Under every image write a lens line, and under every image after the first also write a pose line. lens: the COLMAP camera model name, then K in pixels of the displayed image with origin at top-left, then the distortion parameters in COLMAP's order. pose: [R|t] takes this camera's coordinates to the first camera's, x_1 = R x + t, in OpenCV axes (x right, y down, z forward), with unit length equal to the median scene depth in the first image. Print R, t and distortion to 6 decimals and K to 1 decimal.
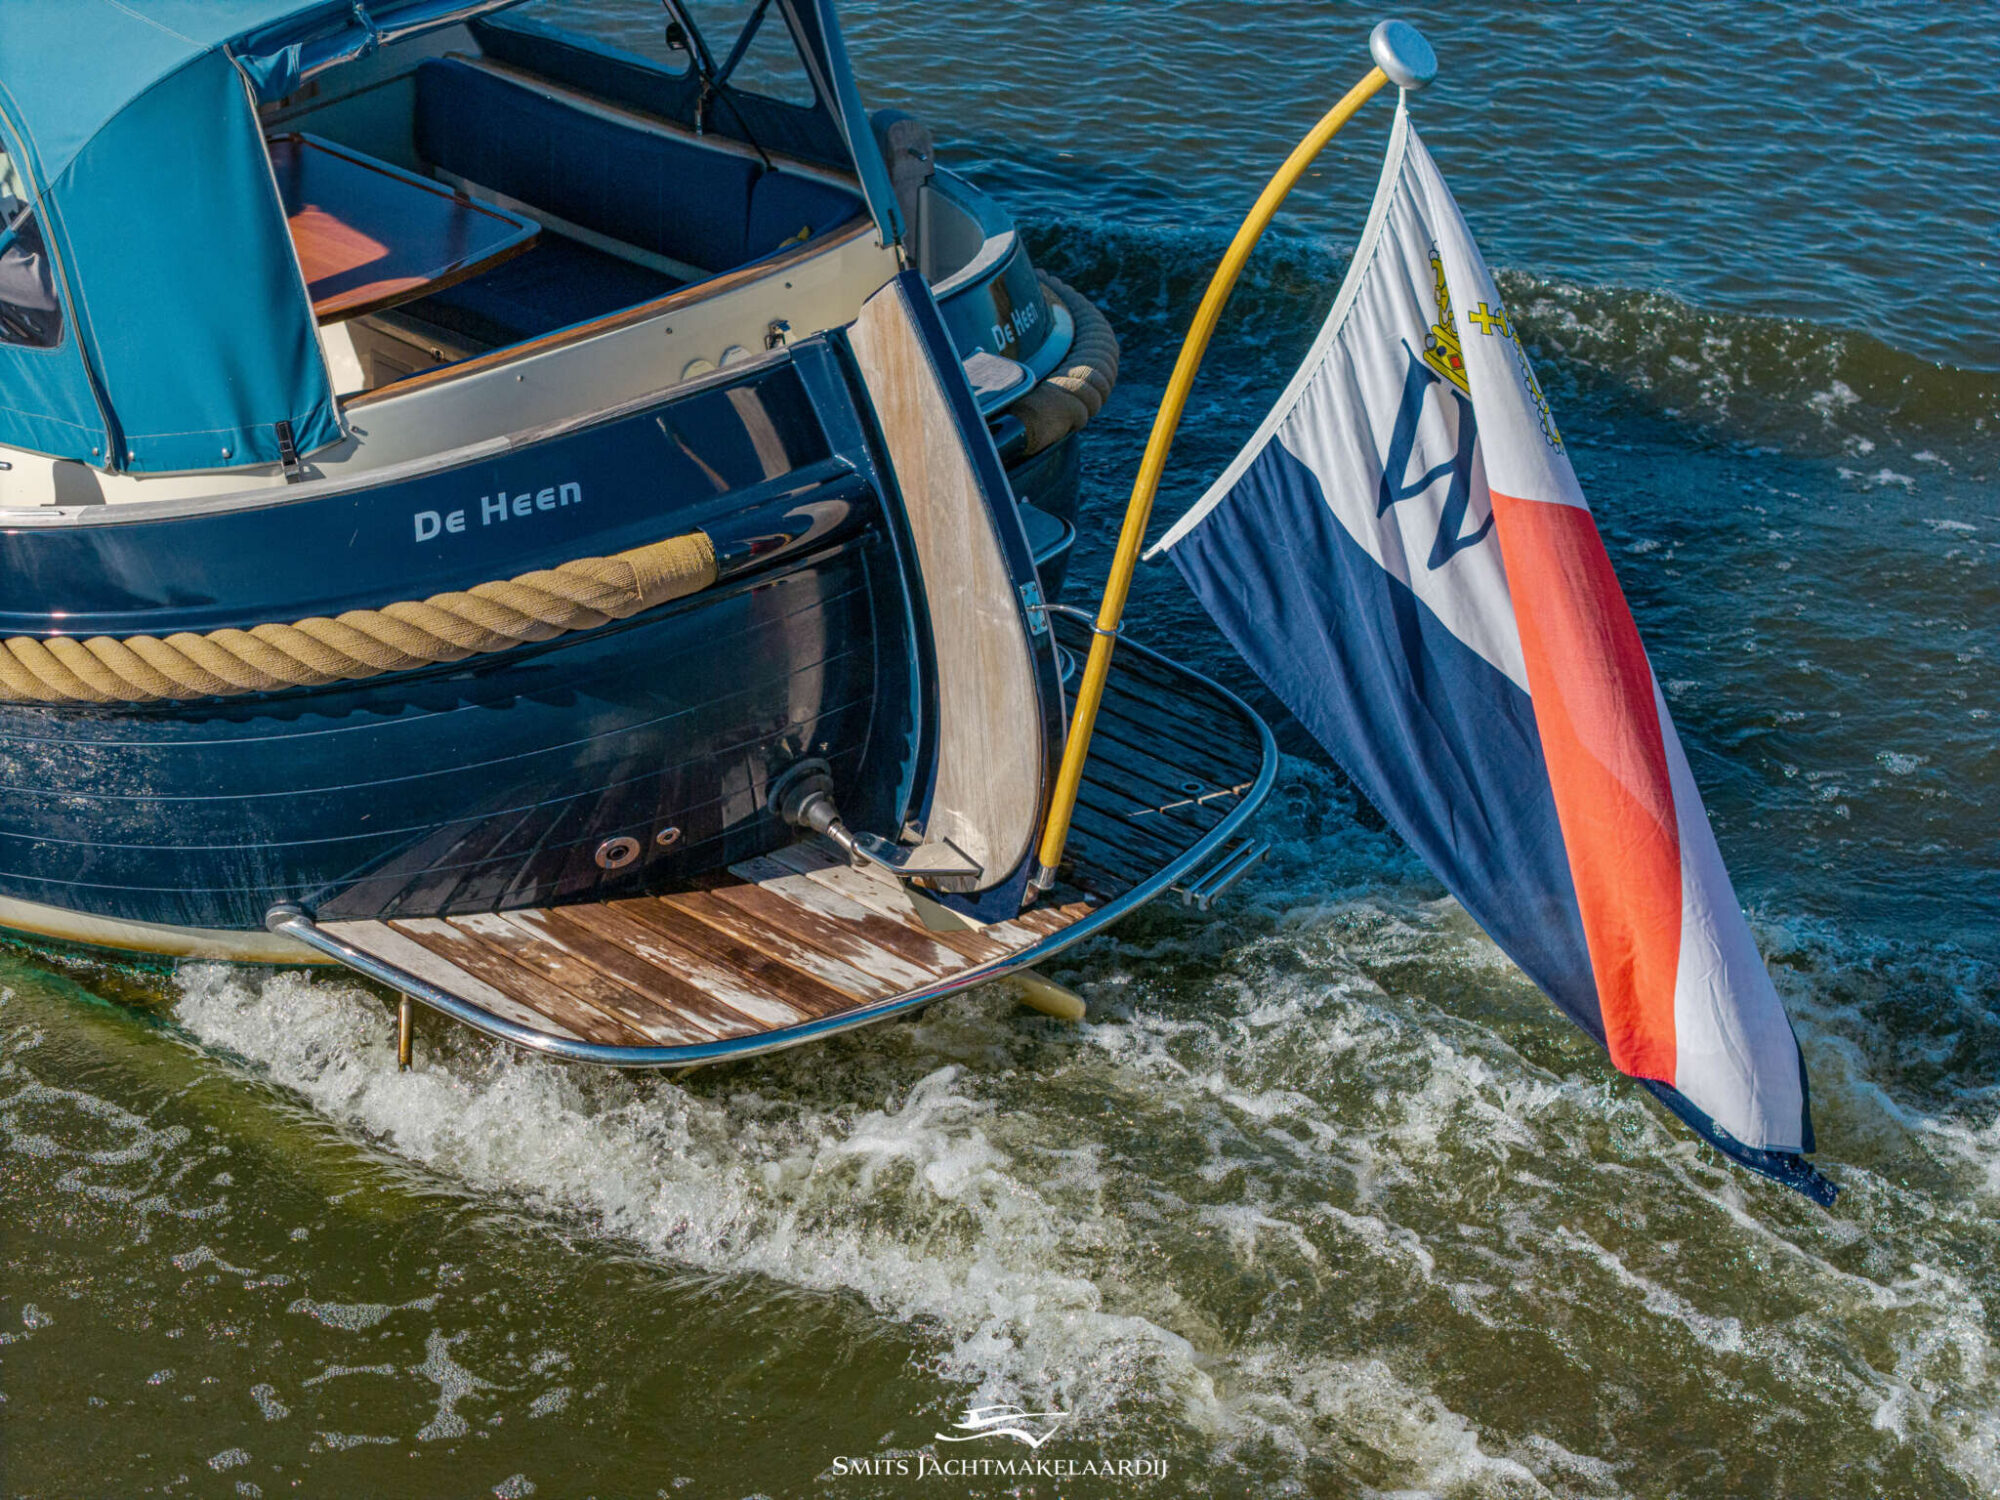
lens RADIAL K [[3763.5, 0, 1011.4], [0, 3763.5, 751.6], [0, 0, 1]] dist [-0.057308, 0.000000]
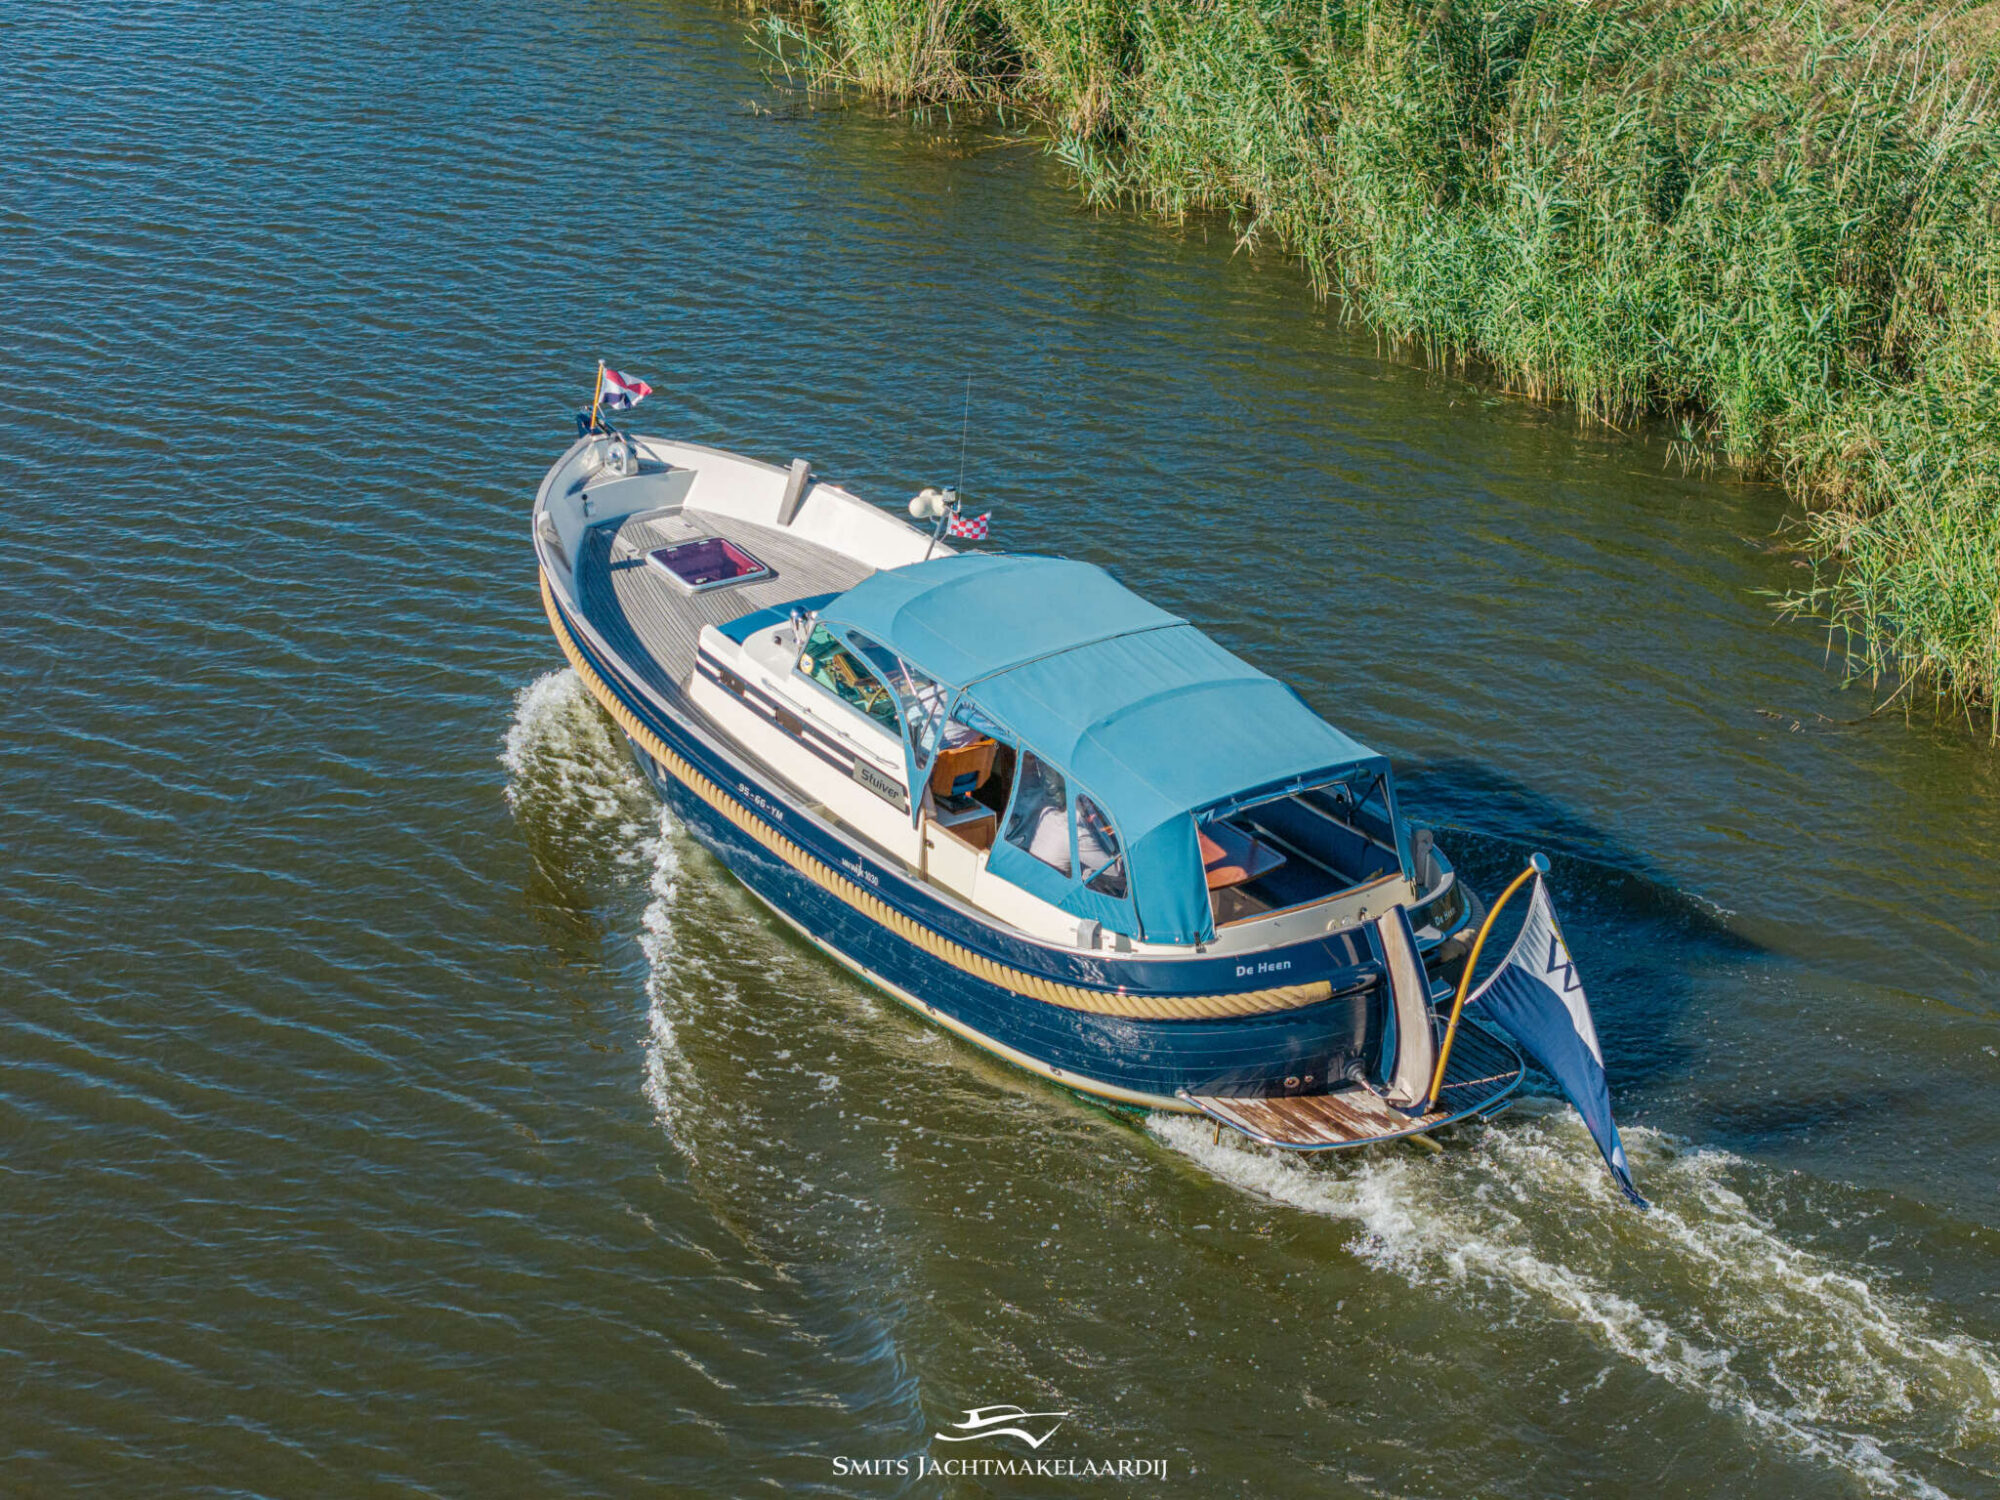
lens RADIAL K [[3763.5, 0, 1008.7], [0, 3763.5, 747.1], [0, 0, 1]] dist [-0.057308, 0.000000]
pose [[0.977406, 0.080165, -0.195578, 0.246498], [-0.098643, 0.991345, -0.086627, 0.044310], [0.186941, 0.103962, 0.976855, -2.056894]]
